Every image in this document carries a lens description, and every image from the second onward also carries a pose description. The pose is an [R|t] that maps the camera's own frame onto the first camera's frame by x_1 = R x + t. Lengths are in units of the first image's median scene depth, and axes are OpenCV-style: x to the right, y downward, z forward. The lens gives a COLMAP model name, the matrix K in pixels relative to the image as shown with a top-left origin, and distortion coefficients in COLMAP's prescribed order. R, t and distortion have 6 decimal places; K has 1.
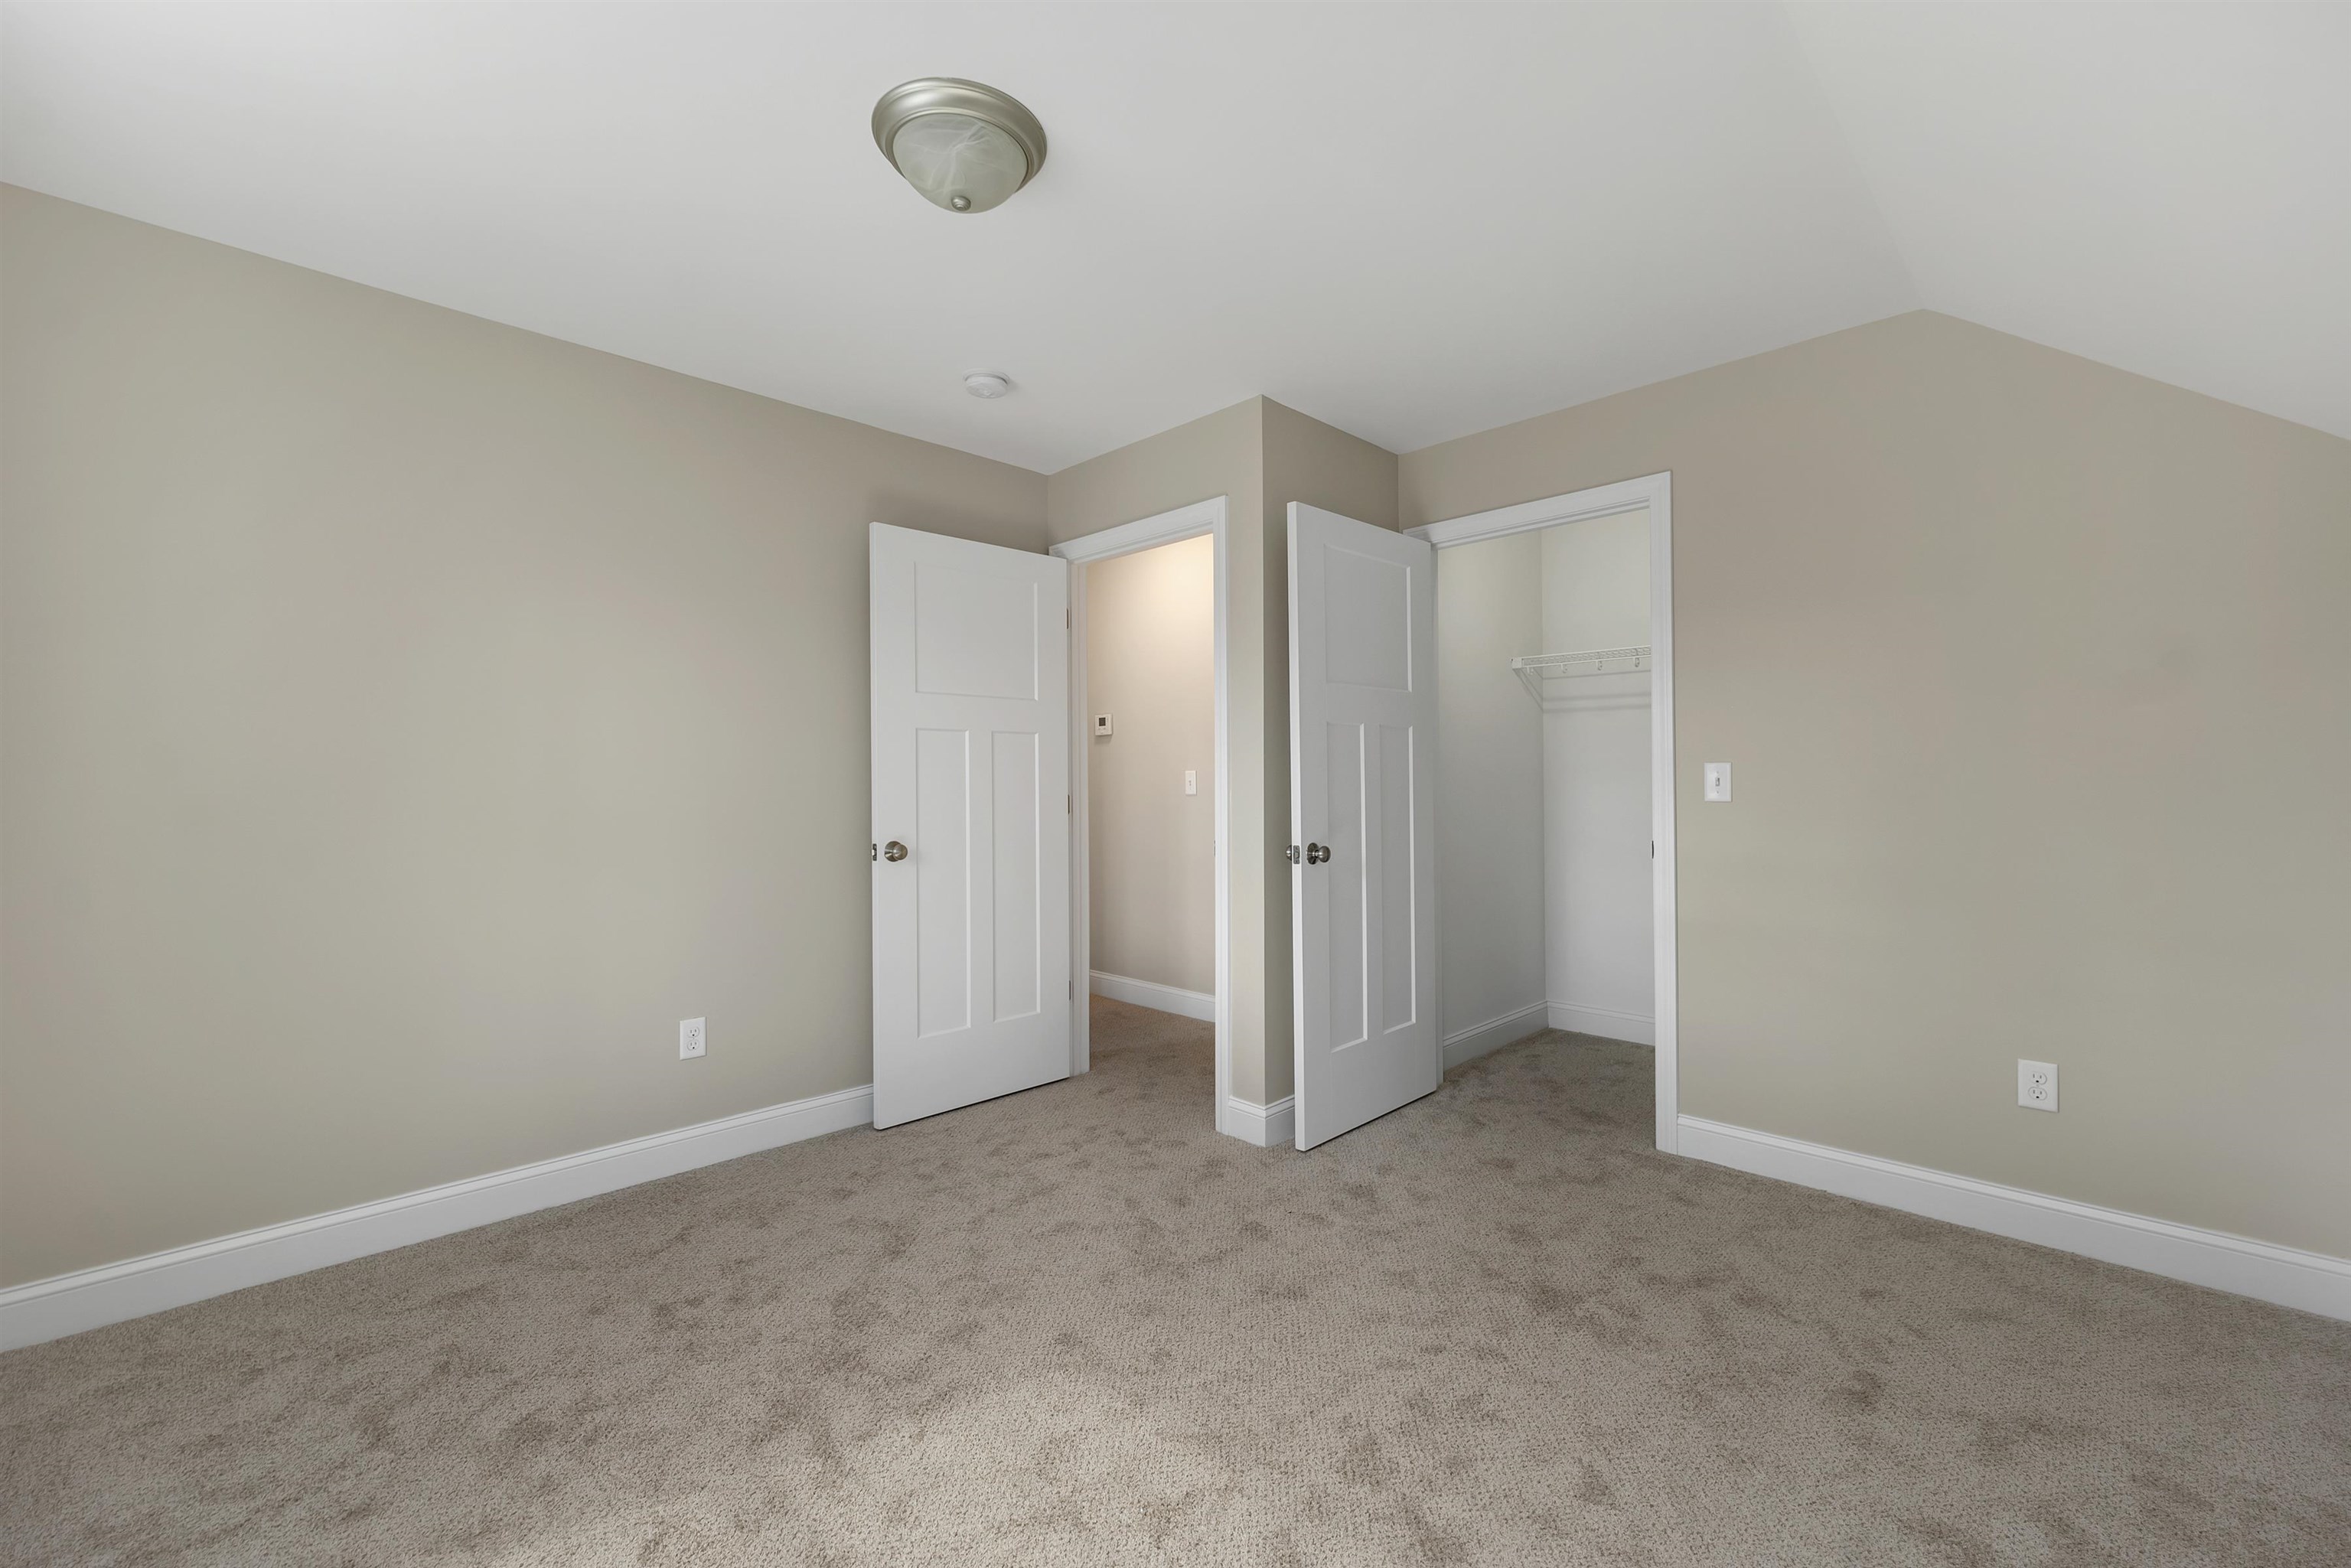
lens RADIAL K [[968.1, 0, 1168.5], [0, 968.1, 780.1], [0, 0, 1]] dist [0.000841, -0.000422]
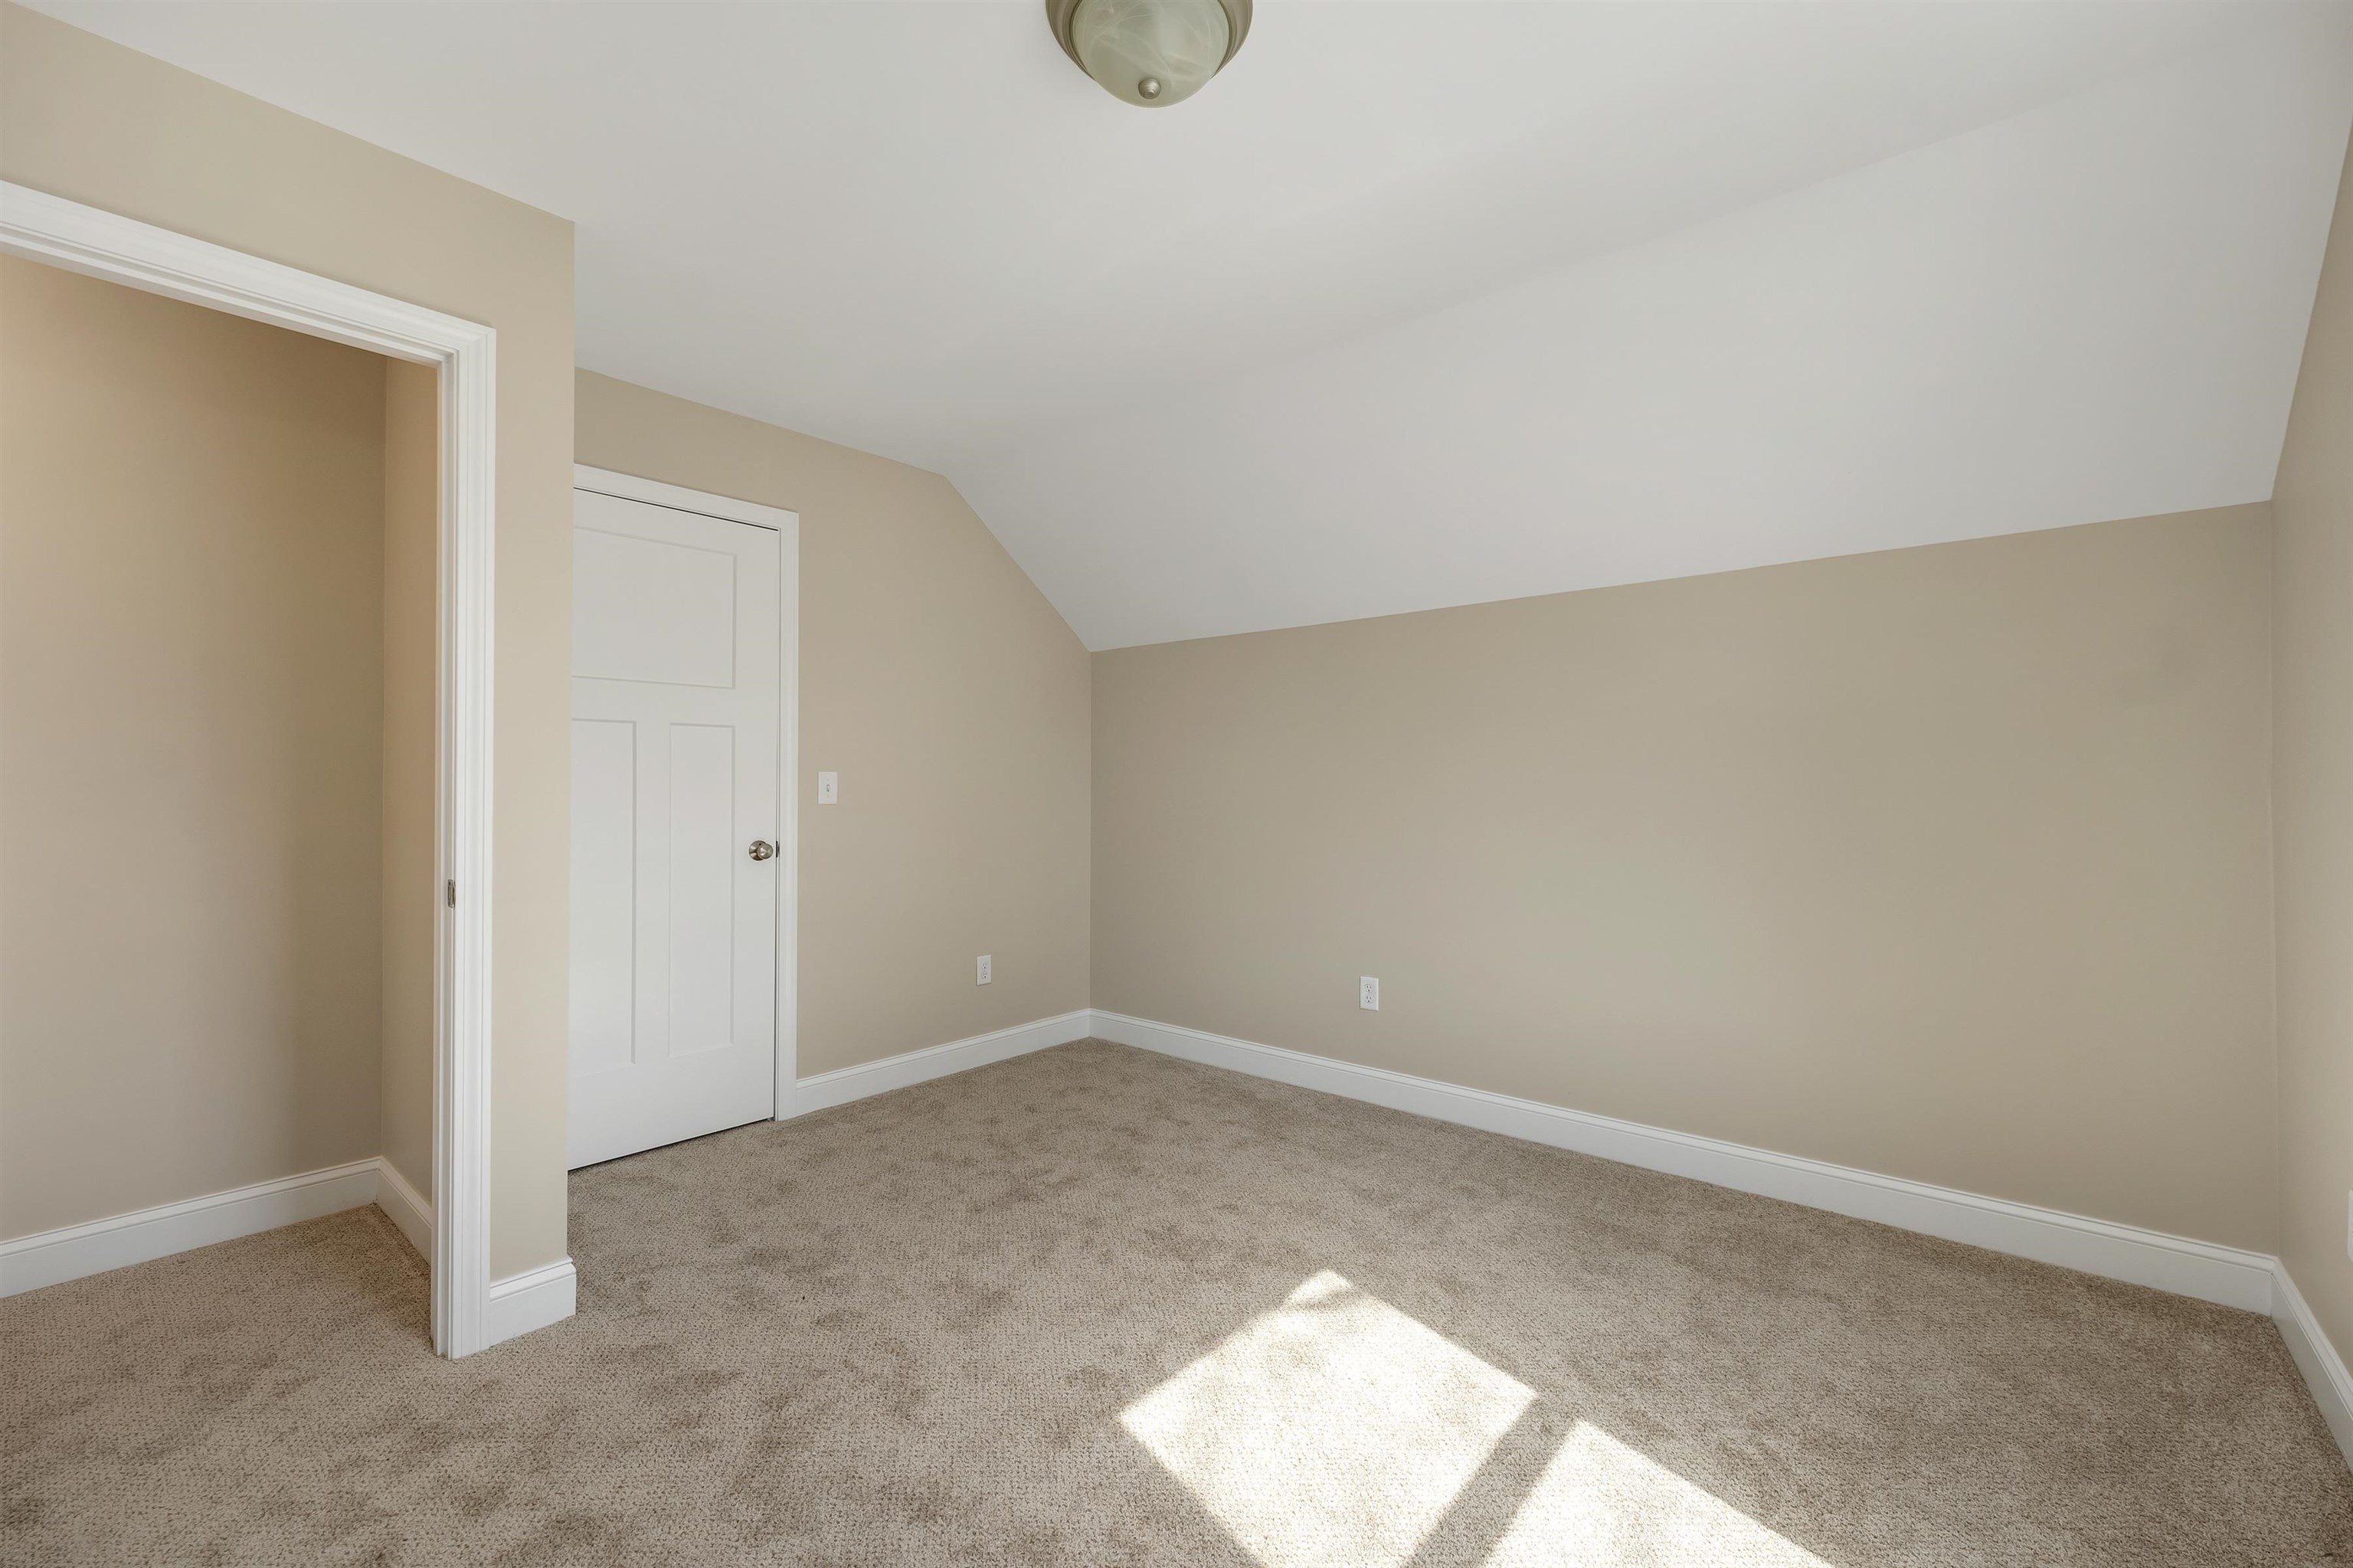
lens RADIAL K [[968.9, 0, 1178.5], [0, 968.9, 788.4], [0, 0, 1]] dist [0.000841, -0.000422]
pose [[-0.101976, 0.010812, 0.994728, -0.751470], [-0.009868, 0.999881, -0.011880, 0.014102], [-0.994738, -0.011028, -0.101857, 0.777116]]
